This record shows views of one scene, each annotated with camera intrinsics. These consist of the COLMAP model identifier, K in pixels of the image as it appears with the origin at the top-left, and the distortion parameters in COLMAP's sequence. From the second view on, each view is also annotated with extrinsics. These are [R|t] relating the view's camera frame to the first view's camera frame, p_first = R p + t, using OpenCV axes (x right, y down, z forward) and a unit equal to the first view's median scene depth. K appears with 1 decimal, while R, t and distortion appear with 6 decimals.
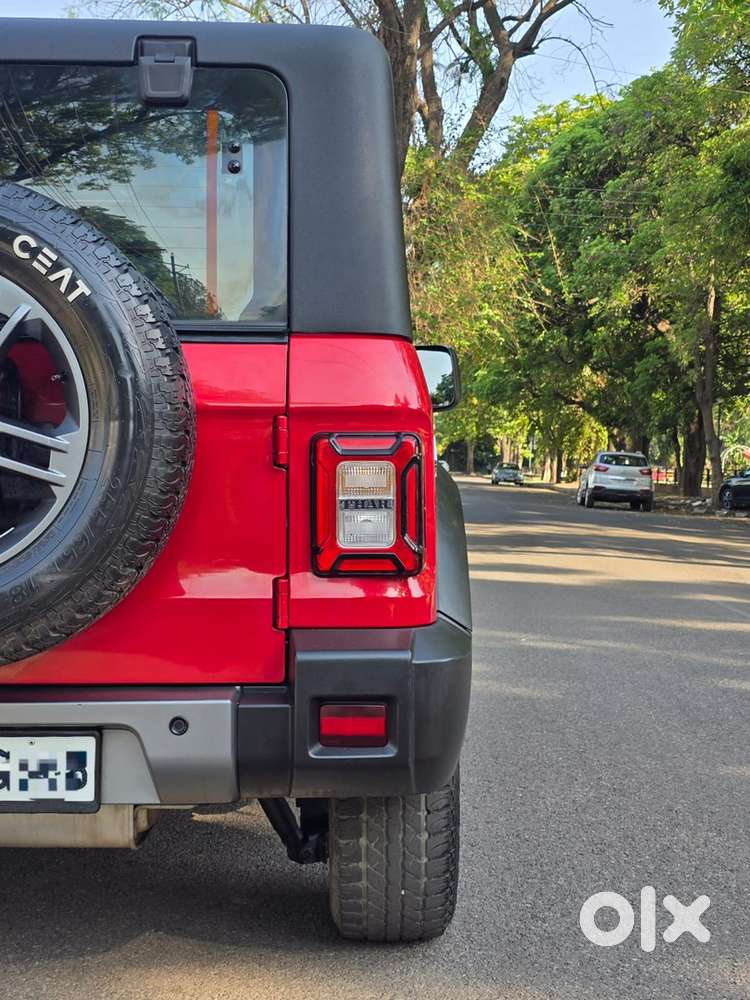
lens RADIAL K [[1353.5, 0, 375.0], [0, 1353.5, 500.0], [0, 0, 1]] dist [0.098295, -0.085292]
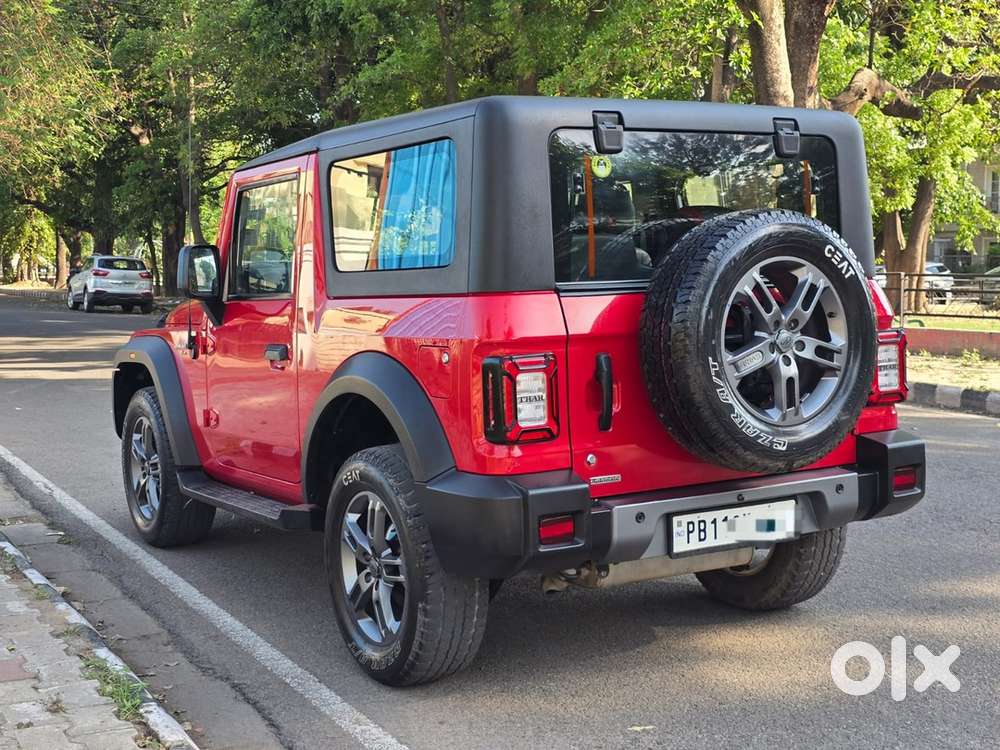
lens RADIAL K [[1353.5, 0, 502.3], [0, 1353.5, 363.2], [0, 0, 1]] dist [0.098295, -0.085292]
pose [[0.859580, -0.061484, 0.507289, -0.172907], [0.034497, 0.997452, 0.062438, -0.016904], [-0.509836, -0.036170, 0.859511, -0.047022]]
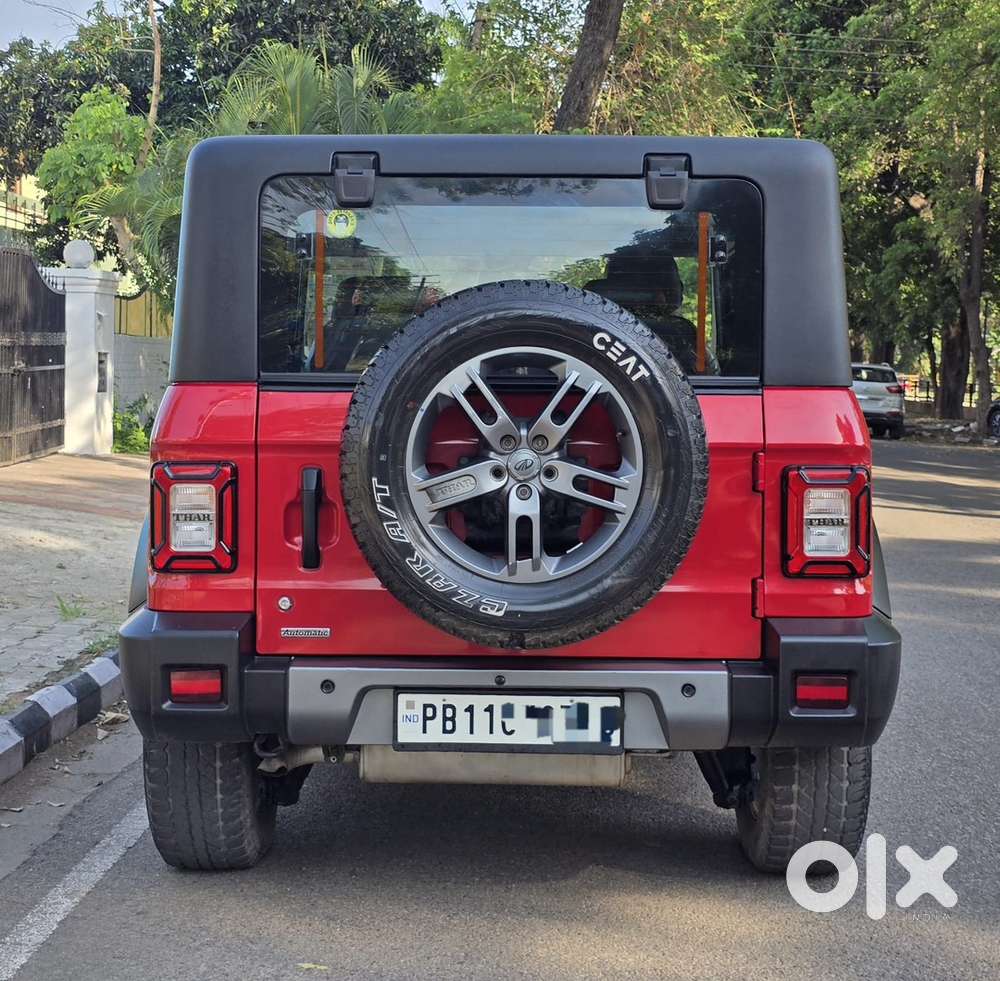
lens RADIAL K [[1771.3, 0, 474.9], [0, 1771.3, 457.6], [0, 0, 1]] dist [0.195625, -0.681480]
pose [[0.999692, 0.007103, -0.023778, -0.035367], [-0.006480, 0.999636, 0.026182, -0.011818], [0.023955, -0.026020, 0.999374, -0.082961]]
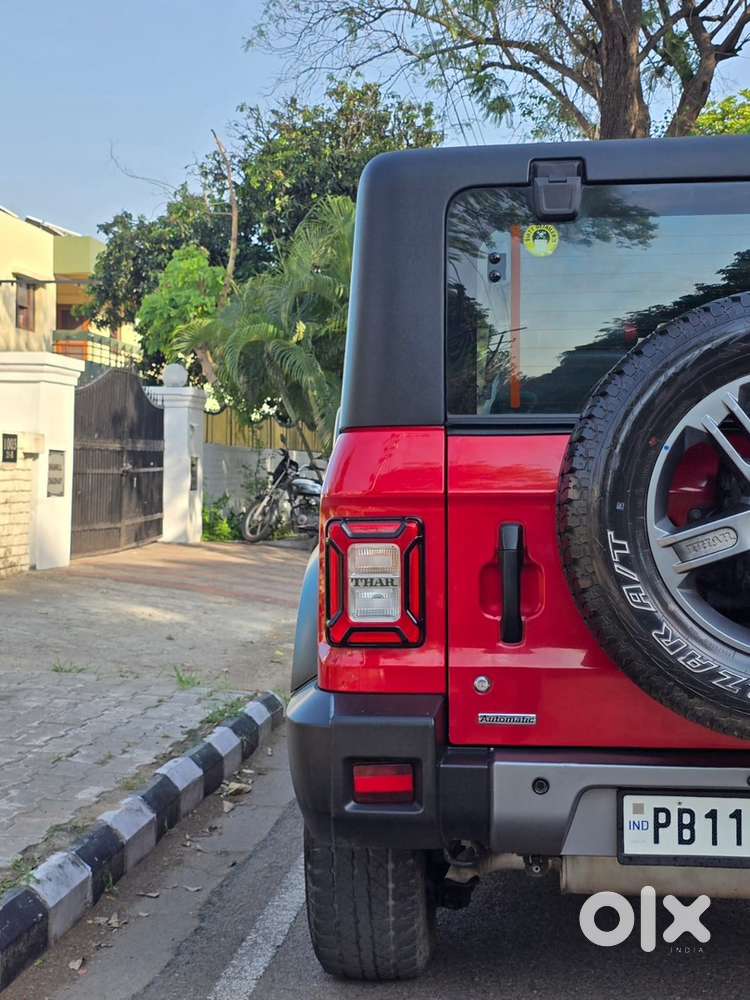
lens RADIAL K [[1402.2, 0, 372.9], [0, 1402.2, 486.7], [0, 0, 1]] dist [0.196276, -0.667355]
pose [[0.995707, -0.003870, -0.092479, -0.059362], [0.002162, 0.999825, -0.018565, -0.006371], [0.092534, 0.018286, 0.995542, -0.018902]]
